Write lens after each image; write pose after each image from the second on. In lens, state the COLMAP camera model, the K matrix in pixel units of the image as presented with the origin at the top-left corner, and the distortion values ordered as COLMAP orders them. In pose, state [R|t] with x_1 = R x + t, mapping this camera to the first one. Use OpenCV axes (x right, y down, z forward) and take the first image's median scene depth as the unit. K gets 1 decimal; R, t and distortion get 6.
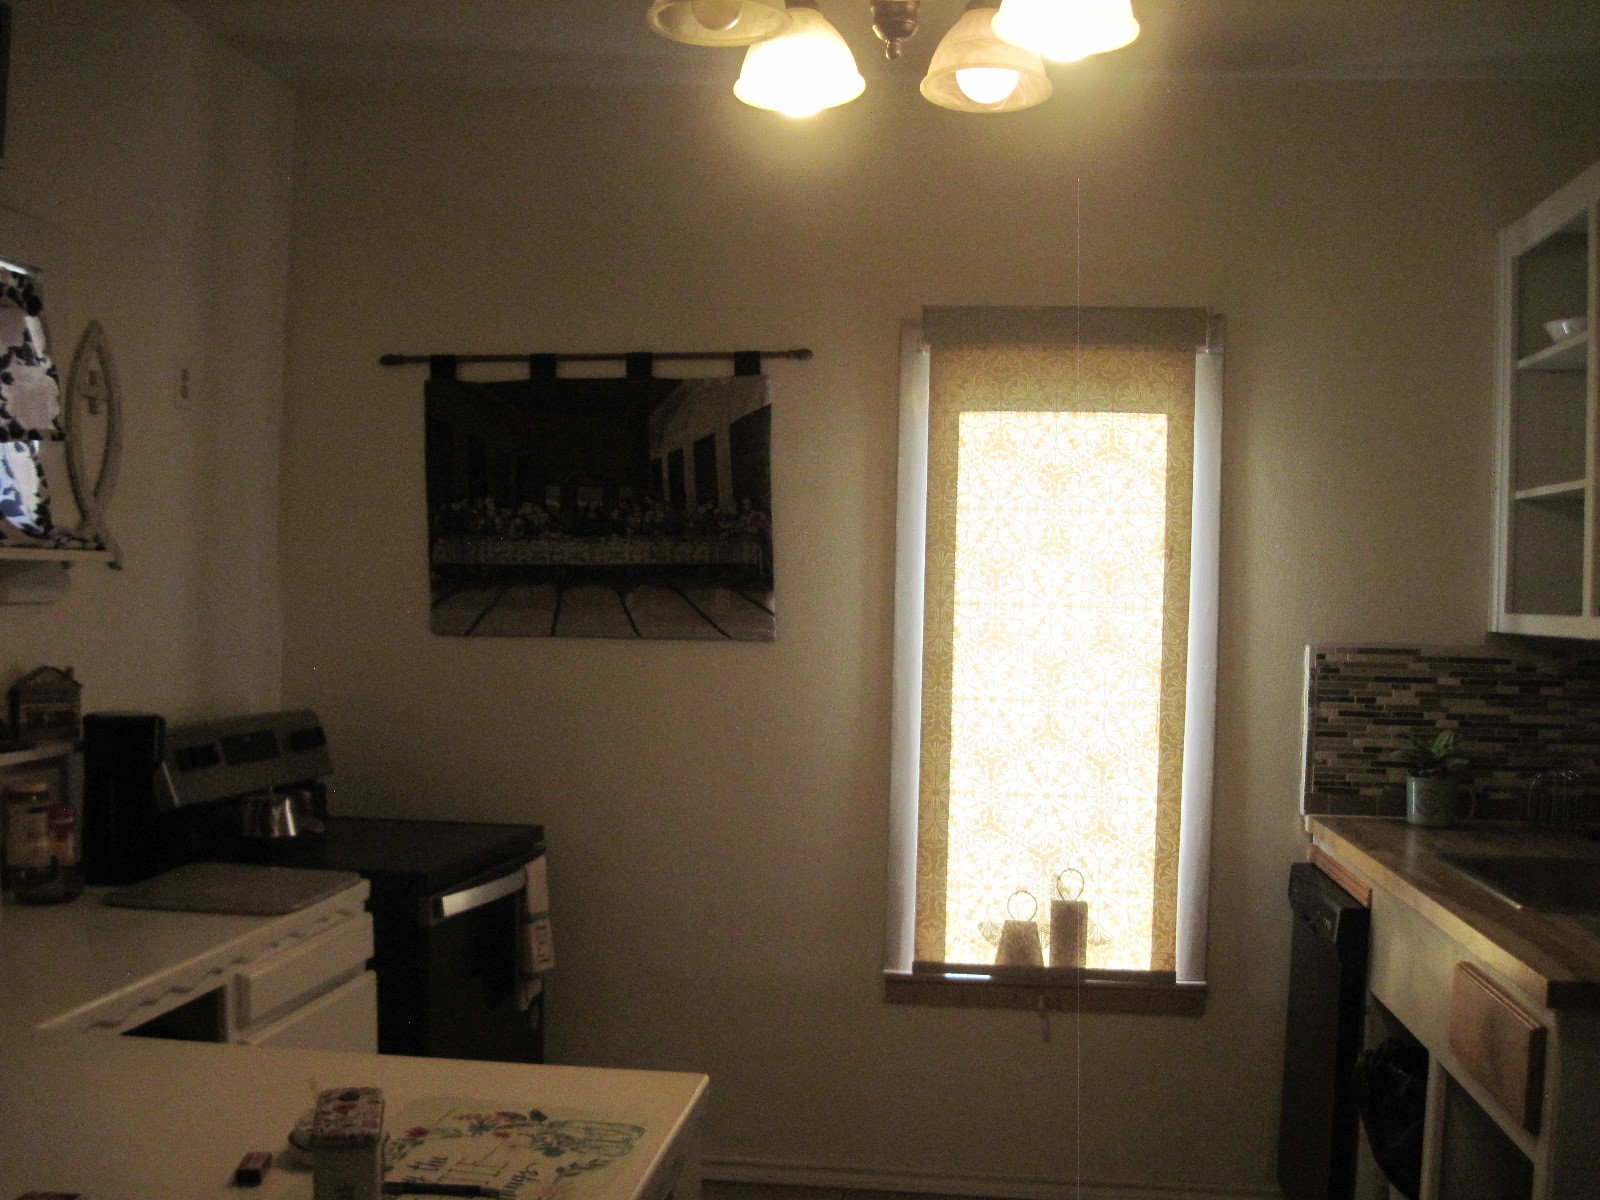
lens RADIAL K [[1630.2, 0, 800.0], [0, 1630.2, 600.0], [0, 0, 1]] dist [-0.094060, -0.002249]
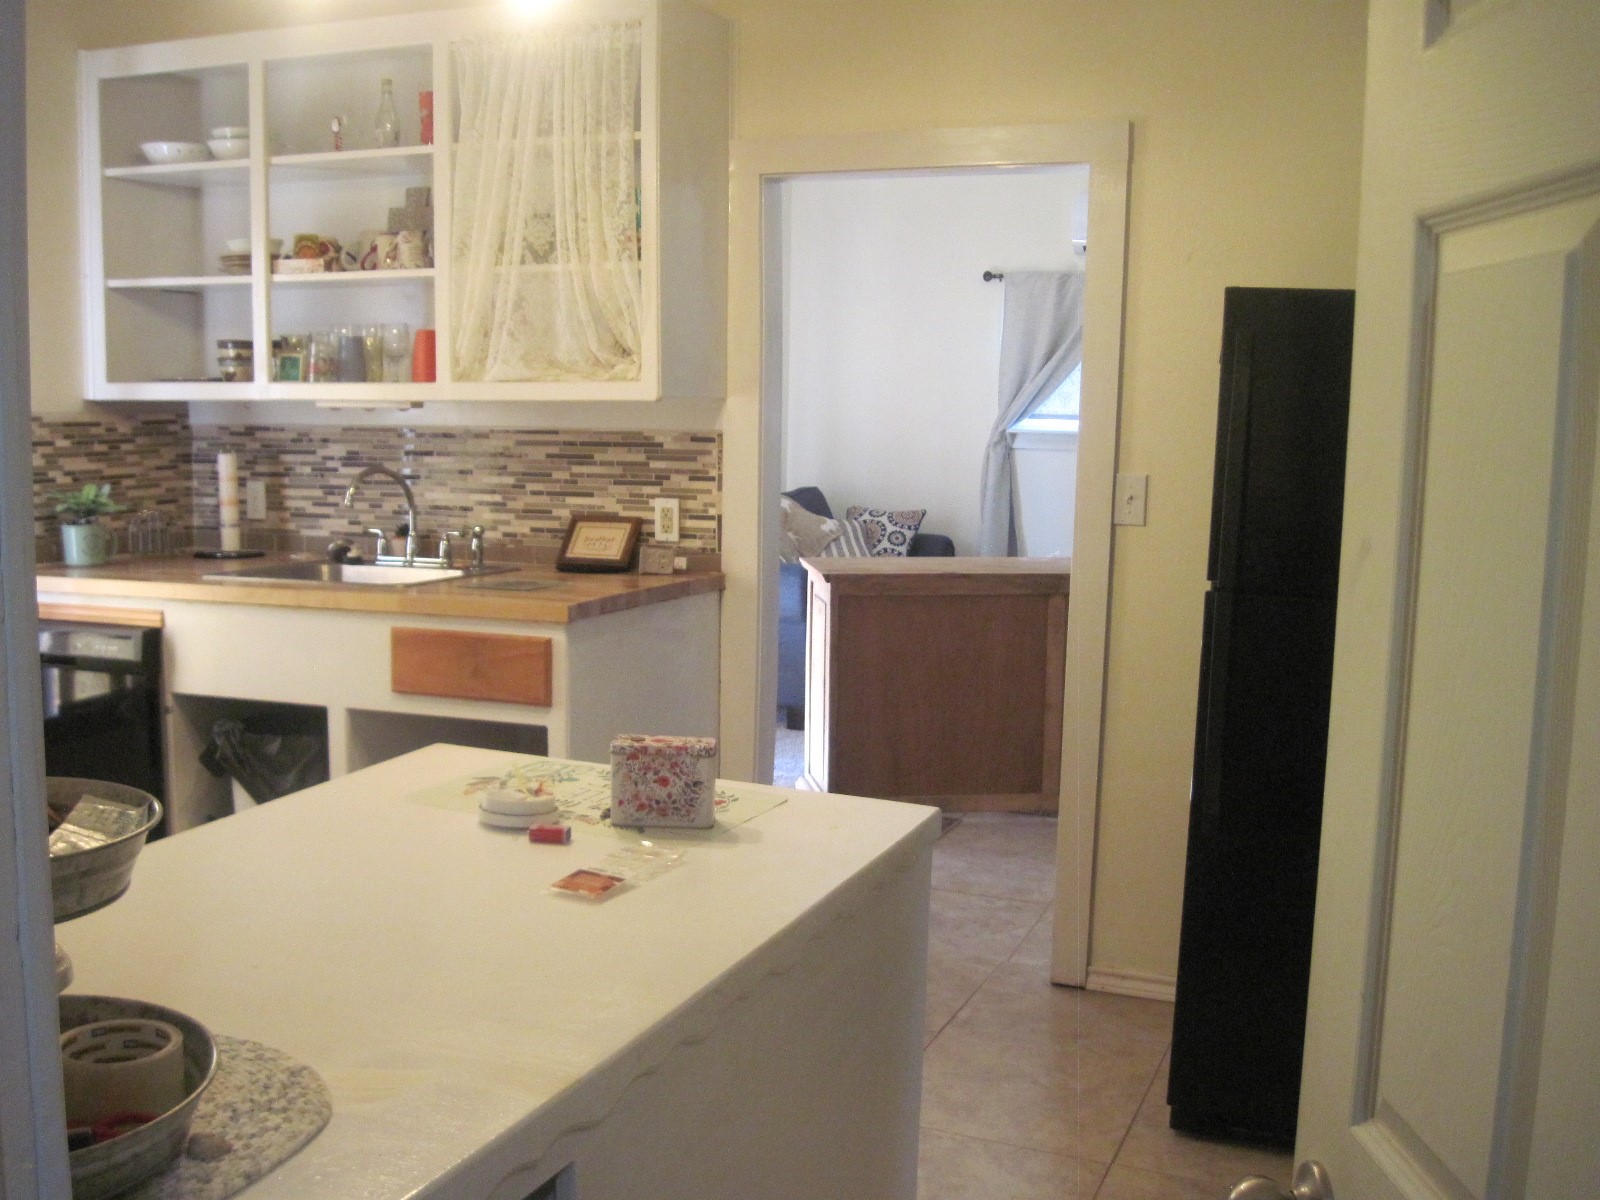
lens RADIAL K [[1630.2, 0, 800.0], [0, 1630.2, 600.0], [0, 0, 1]] dist [-0.094060, -0.002249]
pose [[0.262819, -0.139217, 0.954749, -0.572711], [-0.000562, 0.989513, 0.144441, -0.004043], [-0.964845, -0.038498, 0.259985, 0.184418]]
